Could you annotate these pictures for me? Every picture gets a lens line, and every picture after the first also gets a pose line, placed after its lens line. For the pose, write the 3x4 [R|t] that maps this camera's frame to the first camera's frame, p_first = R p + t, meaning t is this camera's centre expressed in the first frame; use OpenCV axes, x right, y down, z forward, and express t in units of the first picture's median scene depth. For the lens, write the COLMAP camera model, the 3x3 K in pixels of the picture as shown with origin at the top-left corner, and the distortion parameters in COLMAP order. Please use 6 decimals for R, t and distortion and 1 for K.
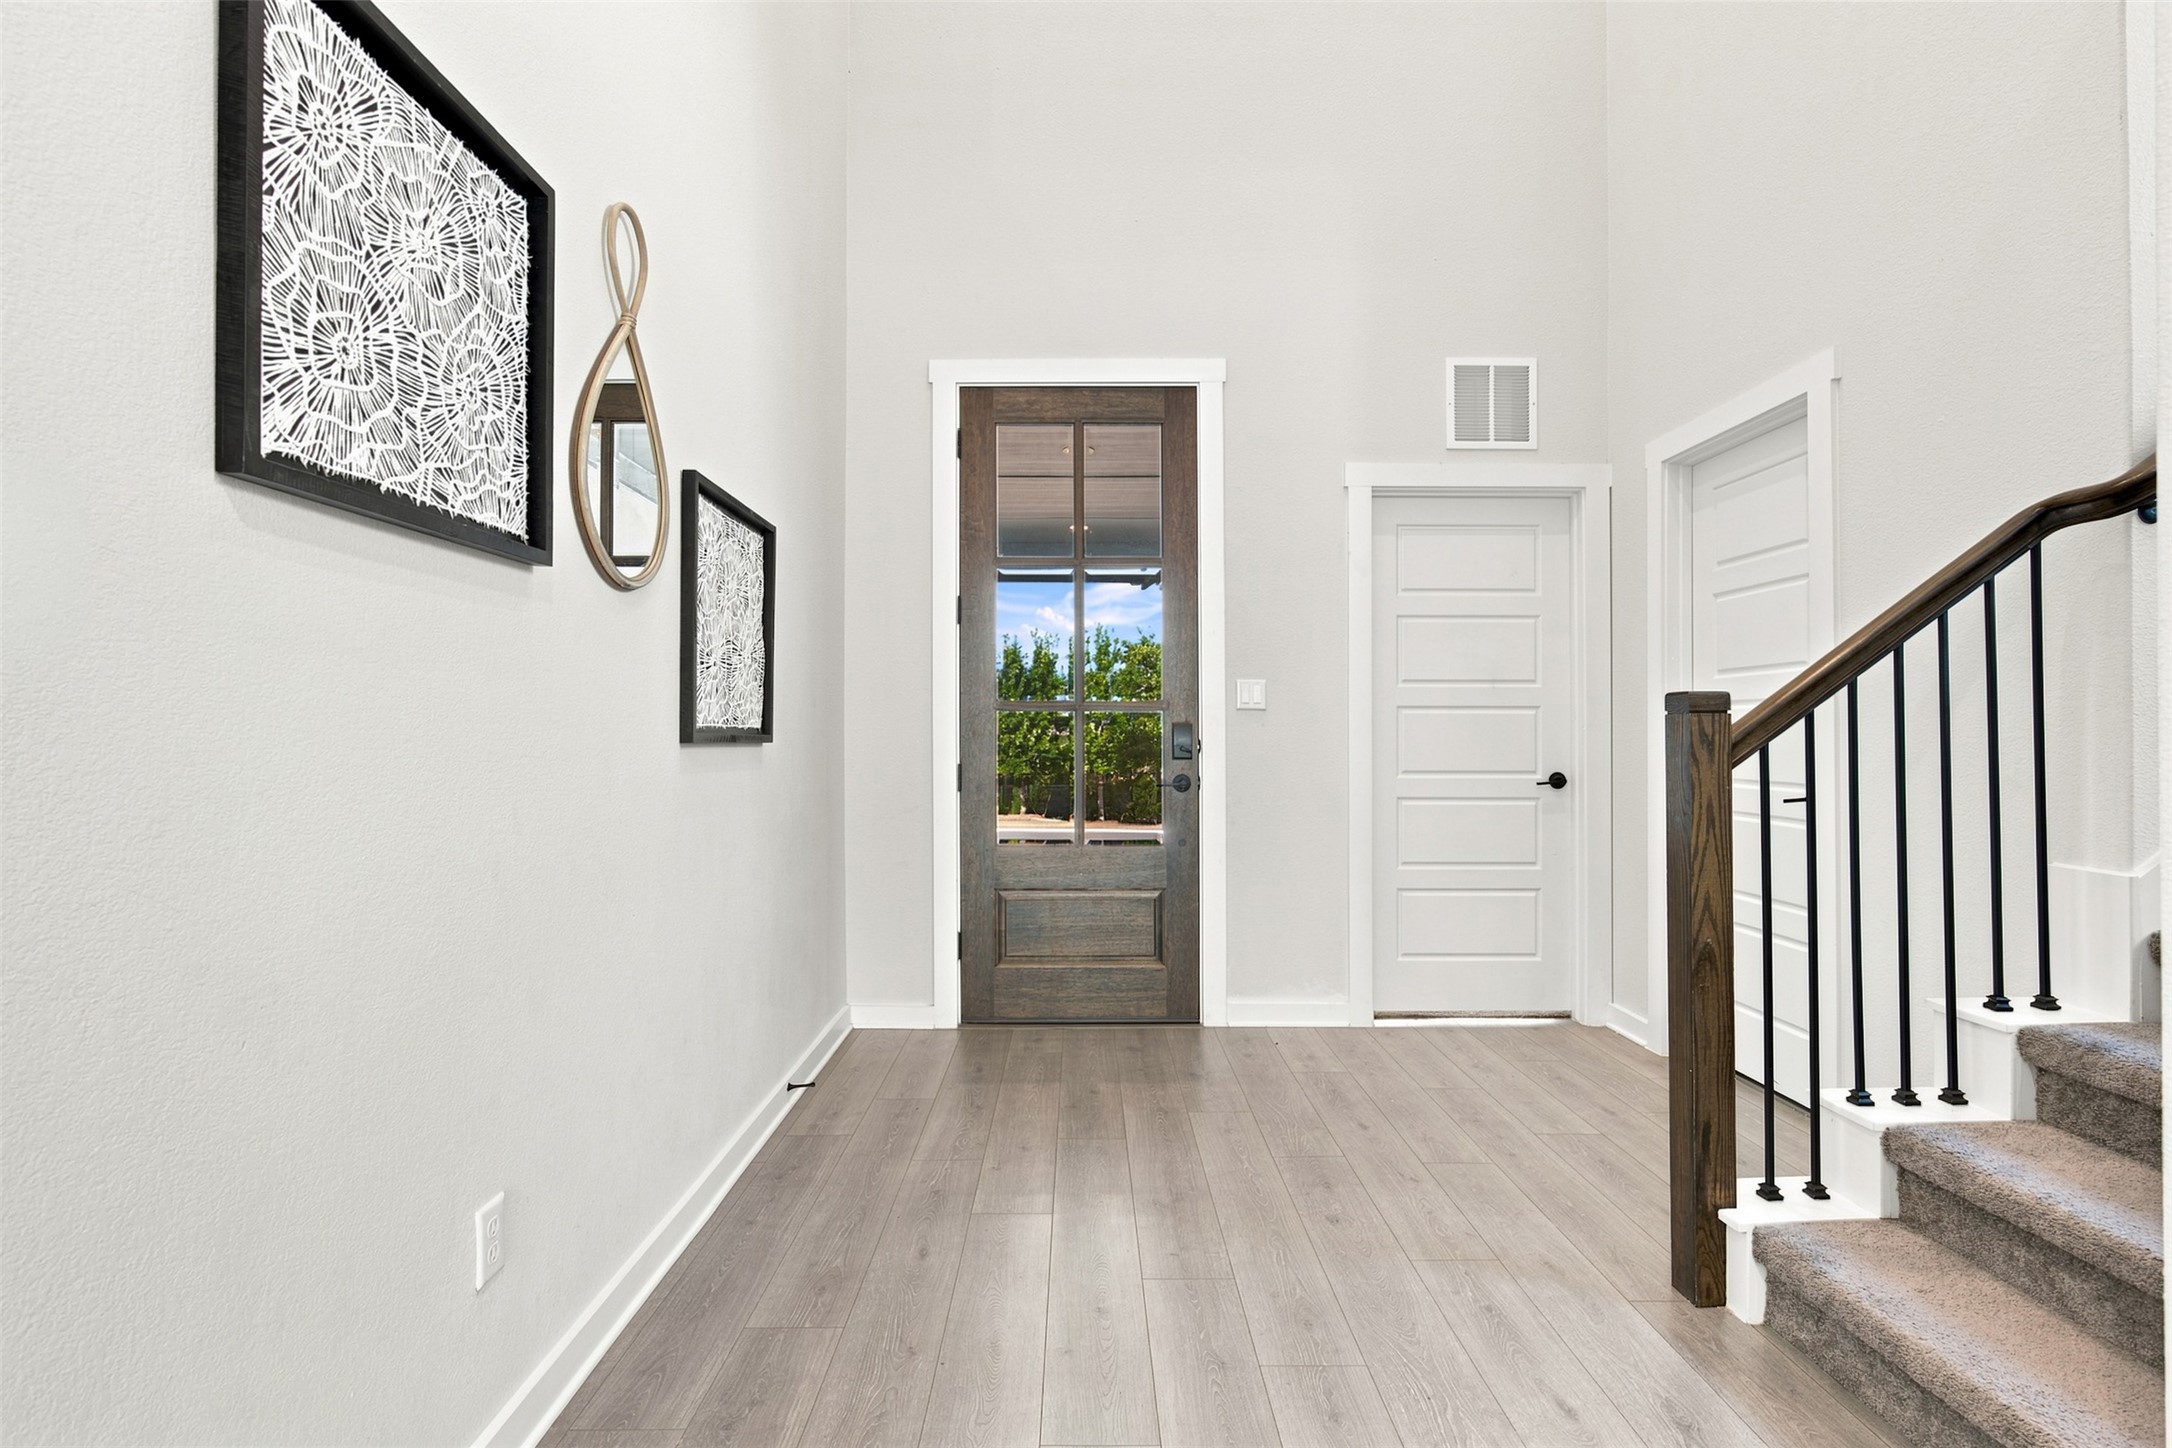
lens RADIAL K [[963.2, 0, 1075.7], [0, 963.2, 728.1], [0, 0, 1]] dist [0.002148, -0.000048]
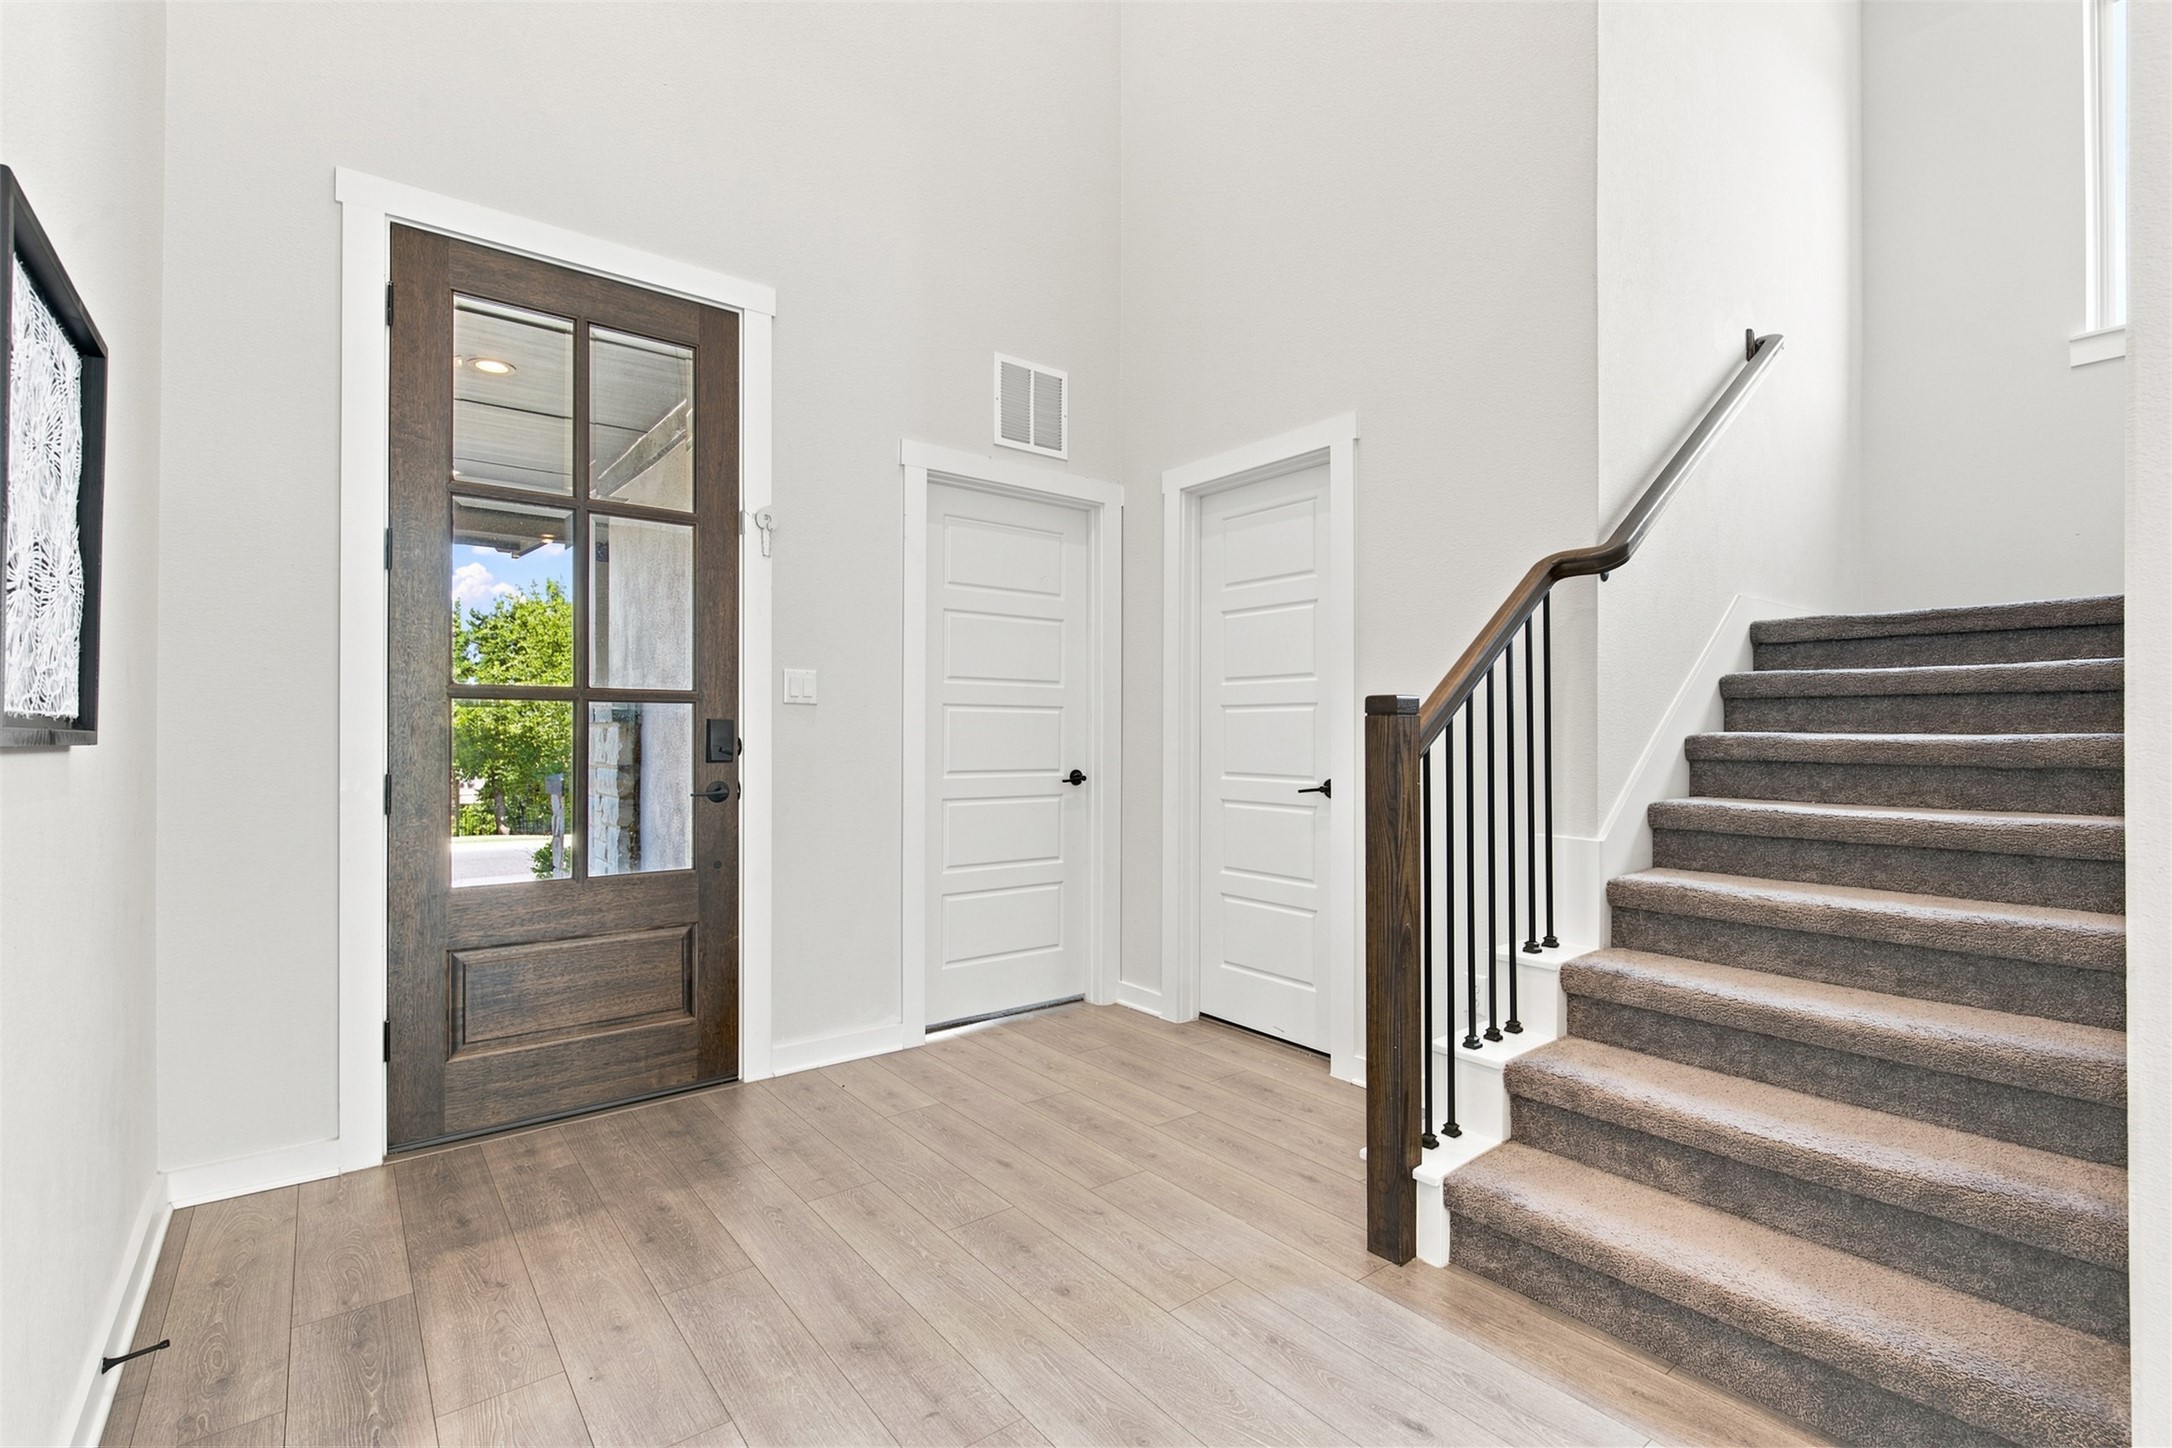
lens RADIAL K [[963.2, 0, 1085.0], [0, 963.2, 724.6], [0, 0, 1]] dist [0.002148, -0.000048]
pose [[0.802458, 0.008925, 0.596642, -0.145715], [-0.008107, 0.999959, -0.004055, 0.001149], [-0.596654, -0.001583, 0.802497, 0.175421]]
